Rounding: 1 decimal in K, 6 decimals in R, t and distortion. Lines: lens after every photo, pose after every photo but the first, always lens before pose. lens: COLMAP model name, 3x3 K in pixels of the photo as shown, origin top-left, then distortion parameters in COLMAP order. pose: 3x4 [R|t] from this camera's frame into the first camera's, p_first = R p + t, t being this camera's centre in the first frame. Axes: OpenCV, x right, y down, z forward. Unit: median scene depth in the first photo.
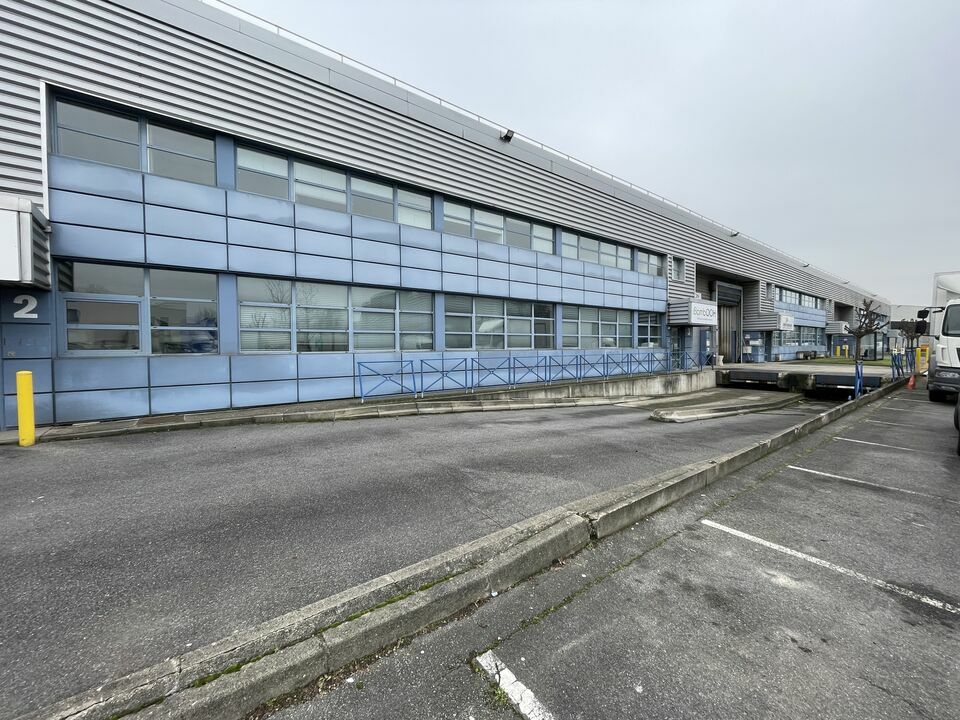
lens RADIAL K [[387.9, 0, 479.5], [0, 387.9, 356.8], [0, 0, 1]] dist [-0.000364, -0.000717]
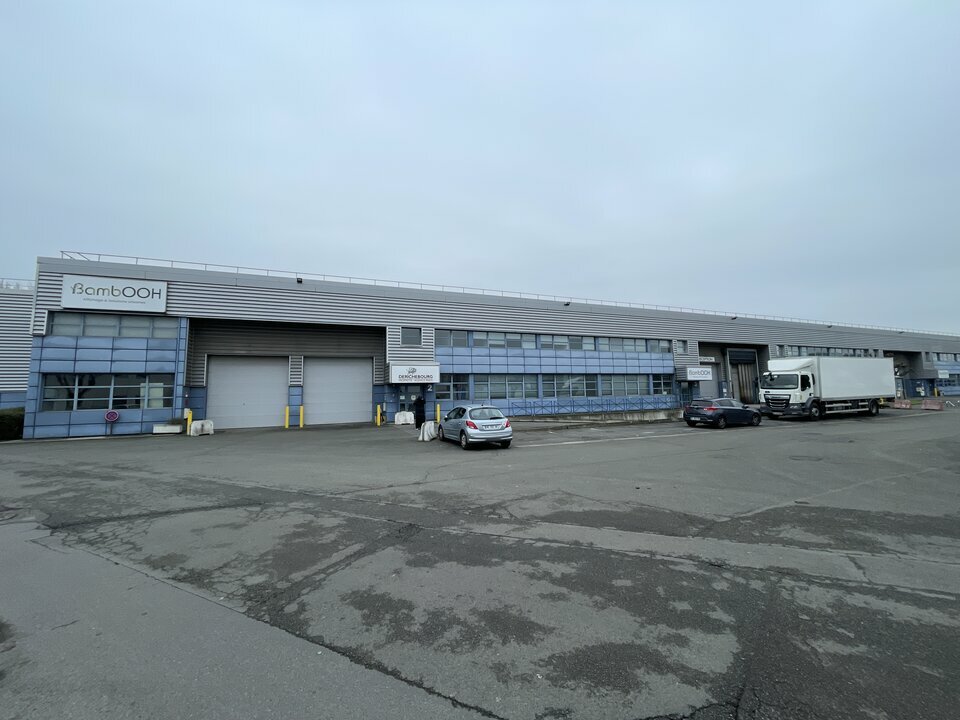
lens RADIAL K [[387.9, 0, 479.5], [0, 387.9, 356.8], [0, 0, 1]] dist [-0.000364, -0.000717]
pose [[0.969477, -0.037856, -0.242243, 0.107861], [0.008303, 0.992511, -0.121872, 0.017650], [0.245043, 0.116141, 0.962531, -1.271085]]
